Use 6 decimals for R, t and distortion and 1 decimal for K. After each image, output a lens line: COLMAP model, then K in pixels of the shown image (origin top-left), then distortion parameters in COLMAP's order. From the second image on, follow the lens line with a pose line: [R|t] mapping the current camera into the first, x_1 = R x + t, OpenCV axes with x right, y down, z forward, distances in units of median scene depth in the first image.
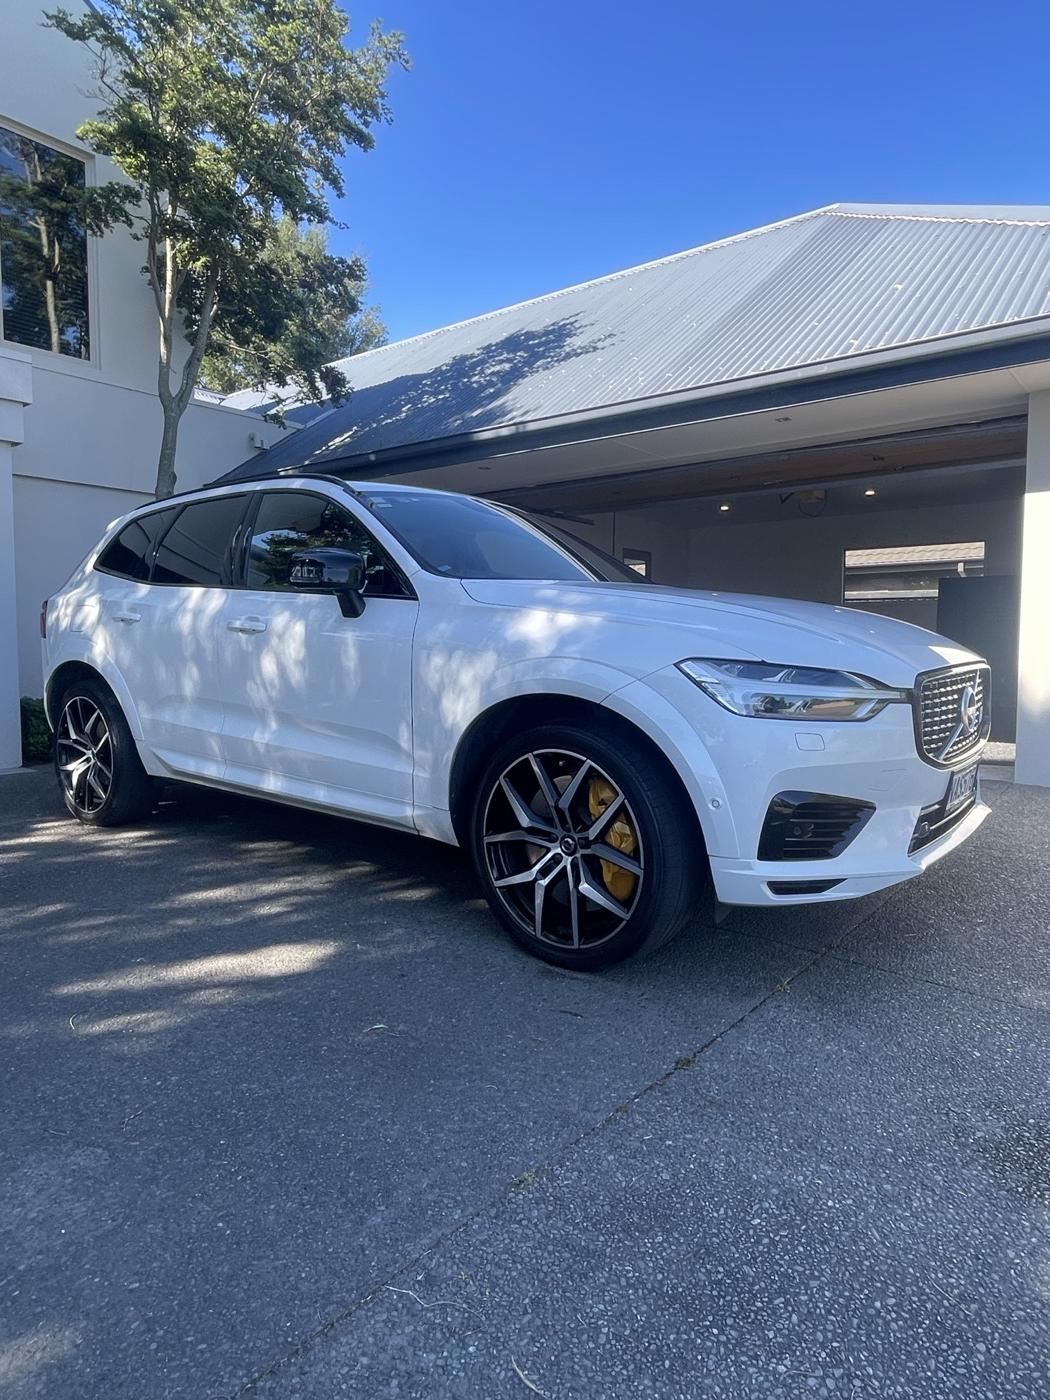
lens RADIAL K [[858.8, 0, 525.0], [0, 858.8, 700.0], [0, 0, 1]] dist [0.000734, 0.041569]
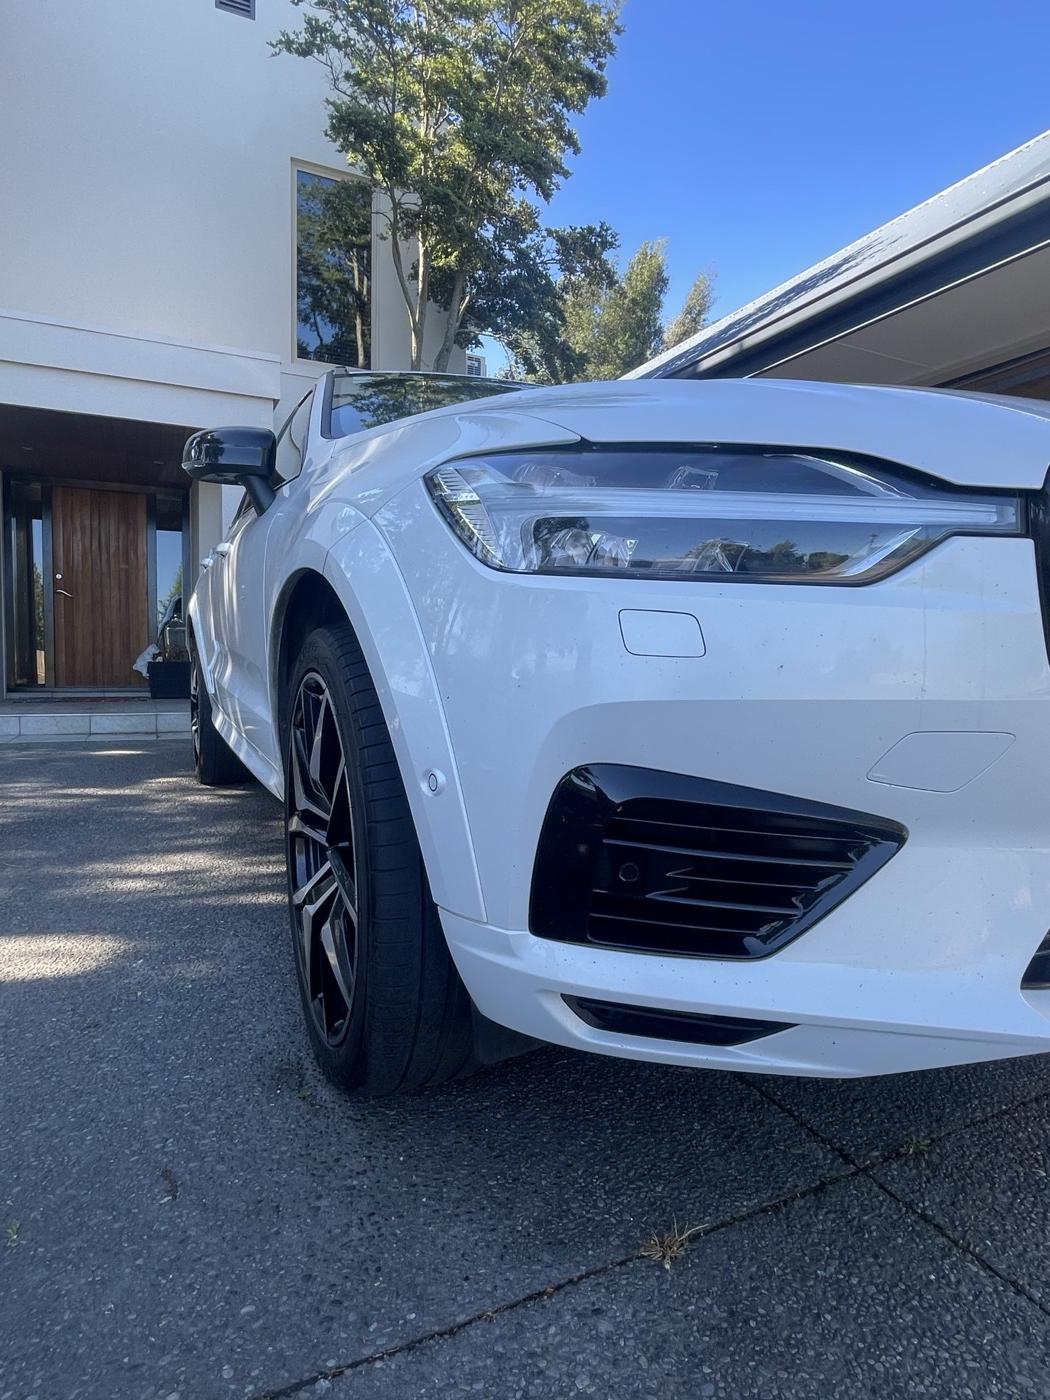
lens RADIAL K [[787.4, 0, 525.0], [0, 787.4, 700.0], [0, 0, 1]] dist [0.000837, 0.001532]
pose [[0.901451, 0.030114, -0.431832, 0.356567], [-0.034800, 0.999390, -0.002953, 0.067247], [0.431480, 0.017689, 0.901949, 0.564750]]
